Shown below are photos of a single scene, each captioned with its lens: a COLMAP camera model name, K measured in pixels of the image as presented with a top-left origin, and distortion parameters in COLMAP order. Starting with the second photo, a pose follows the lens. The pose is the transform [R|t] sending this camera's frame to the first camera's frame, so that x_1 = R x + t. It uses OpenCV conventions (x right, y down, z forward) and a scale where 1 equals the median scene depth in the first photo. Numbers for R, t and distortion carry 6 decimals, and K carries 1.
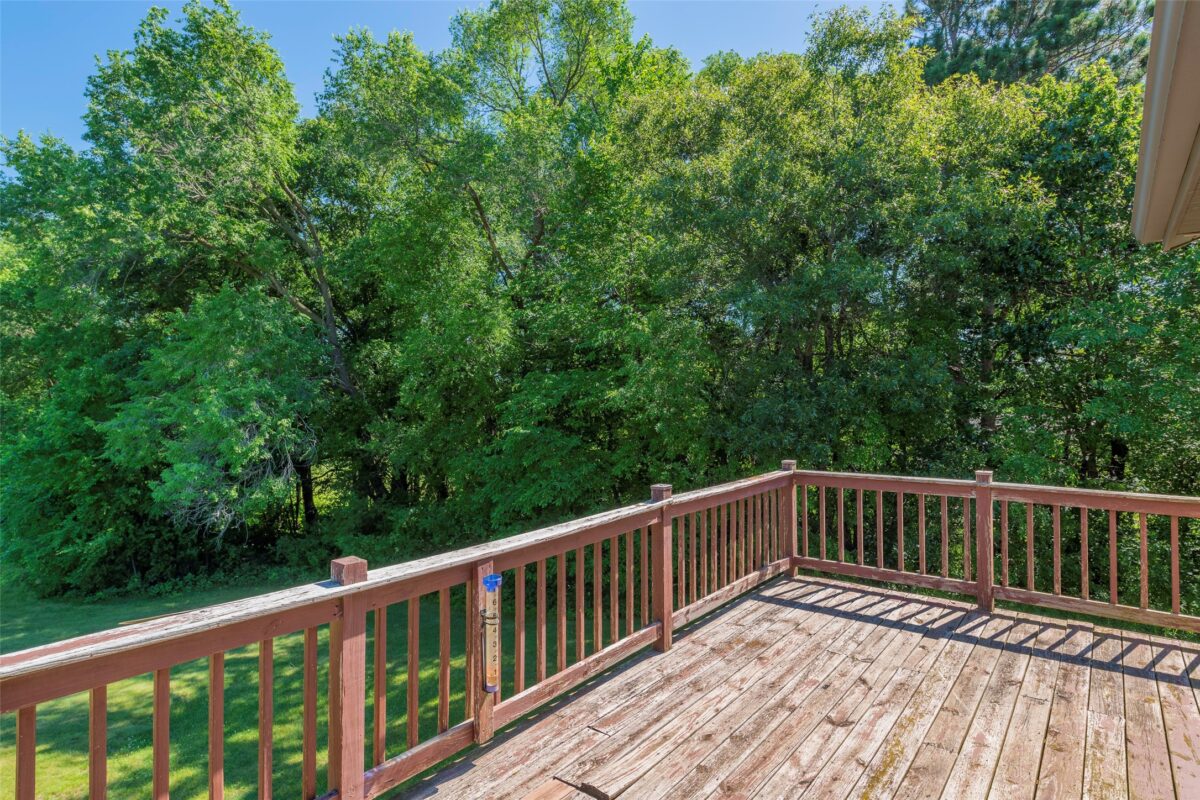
lens RADIAL K [[656.8, 0, 594.3], [0, 656.8, 397.8], [0, 0, 1]] dist [0.001307, 0.000246]
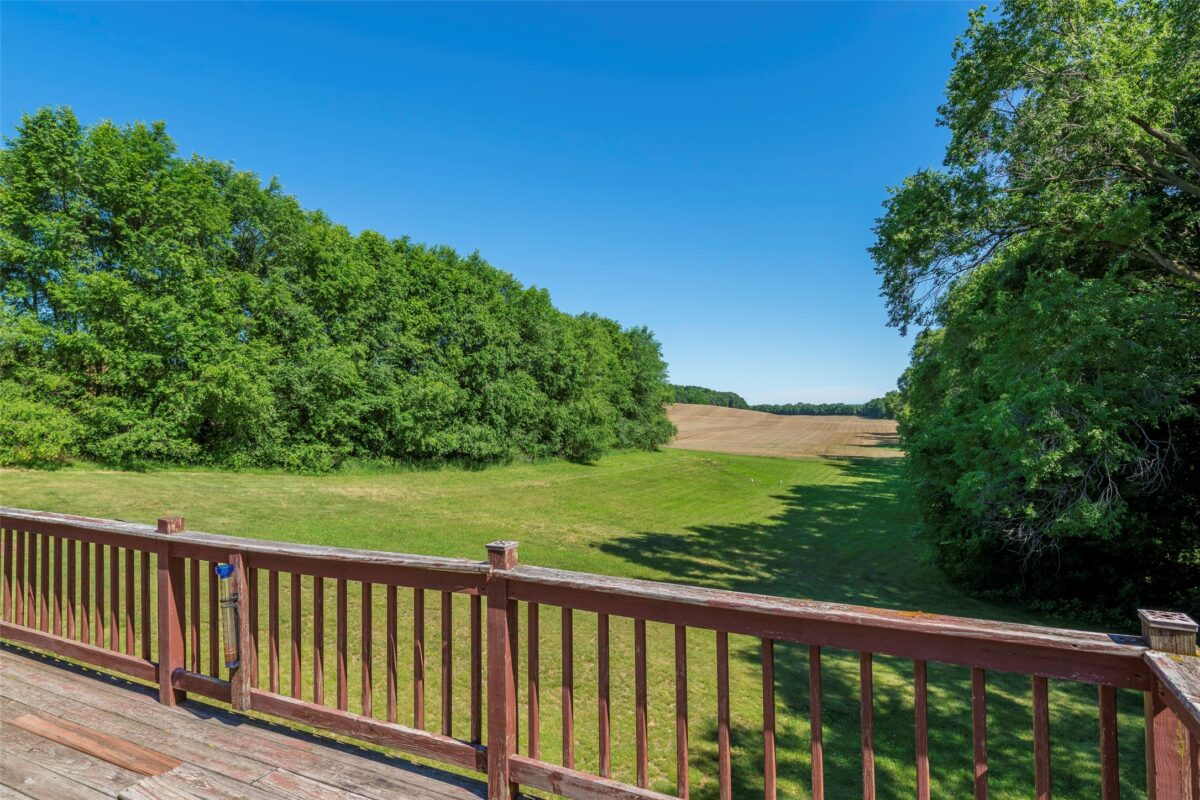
lens RADIAL K [[658.9, 0, 600.0], [0, 658.9, 400.0], [0, 0, 1]] dist [0.006304, -0.000468]
pose [[0.200746, -0.009276, -0.979599, 0.174671], [0.006860, 0.999944, -0.008063, -0.000971], [0.979619, -0.005101, 0.200799, 0.223449]]
